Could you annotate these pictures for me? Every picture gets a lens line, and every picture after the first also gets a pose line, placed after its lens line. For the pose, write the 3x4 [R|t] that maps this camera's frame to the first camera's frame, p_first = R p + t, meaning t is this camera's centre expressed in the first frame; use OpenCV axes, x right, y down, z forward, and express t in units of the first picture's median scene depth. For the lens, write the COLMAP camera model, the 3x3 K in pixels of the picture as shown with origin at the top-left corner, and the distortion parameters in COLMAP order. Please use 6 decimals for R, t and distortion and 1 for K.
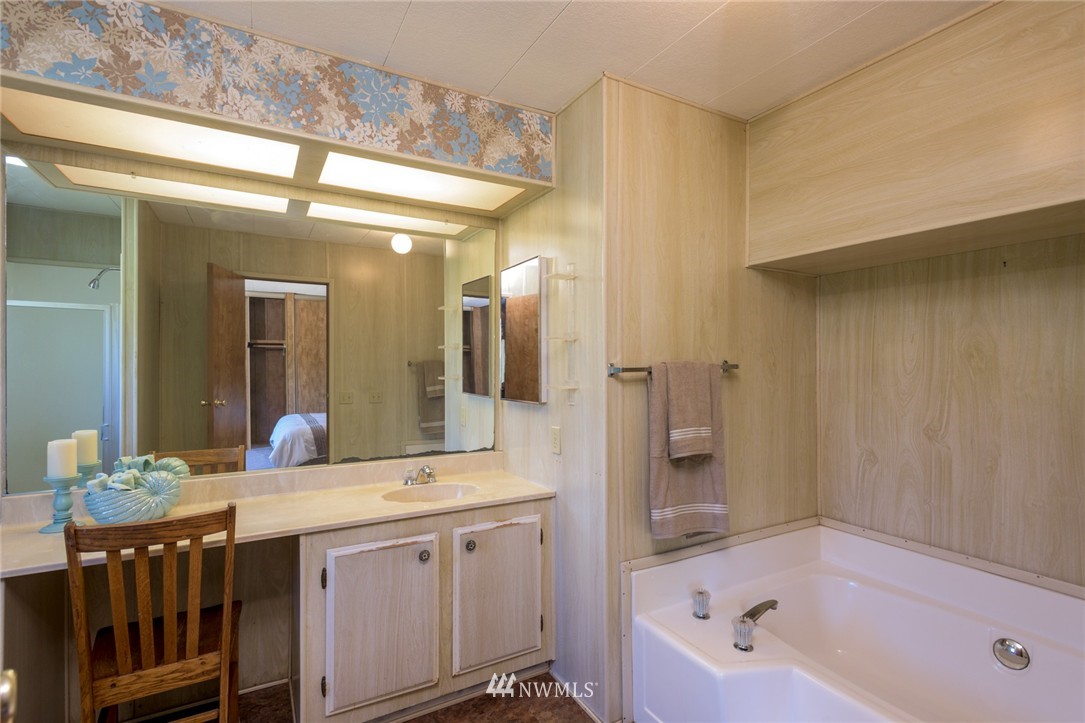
lens RADIAL K [[521.2, 0, 546.4], [0, 521.2, 364.9], [0, 0, 1]] dist [0.021514, -0.001716]
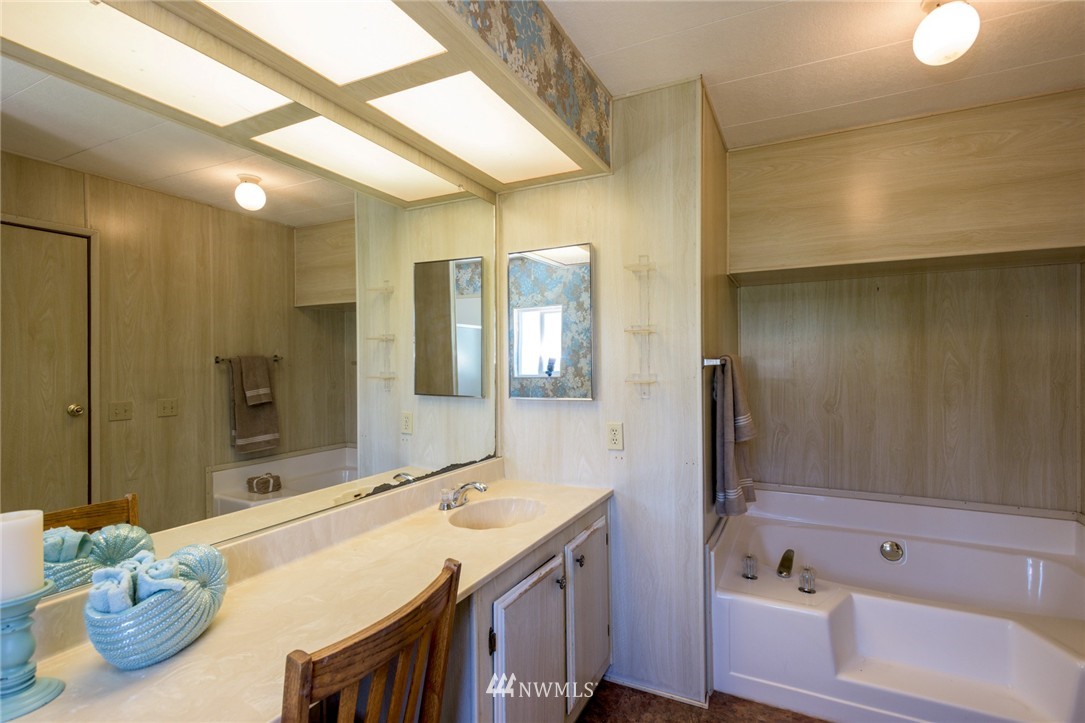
lens RADIAL K [[521.2, 0, 546.3], [0, 521.2, 362.7], [0, 0, 1]] dist [0.021514, -0.001716]
pose [[0.824351, -0.005340, 0.566054, -0.662734], [0.006030, 0.999982, 0.000652, 0.007393], [-0.566047, 0.002876, 0.824368, 0.288284]]
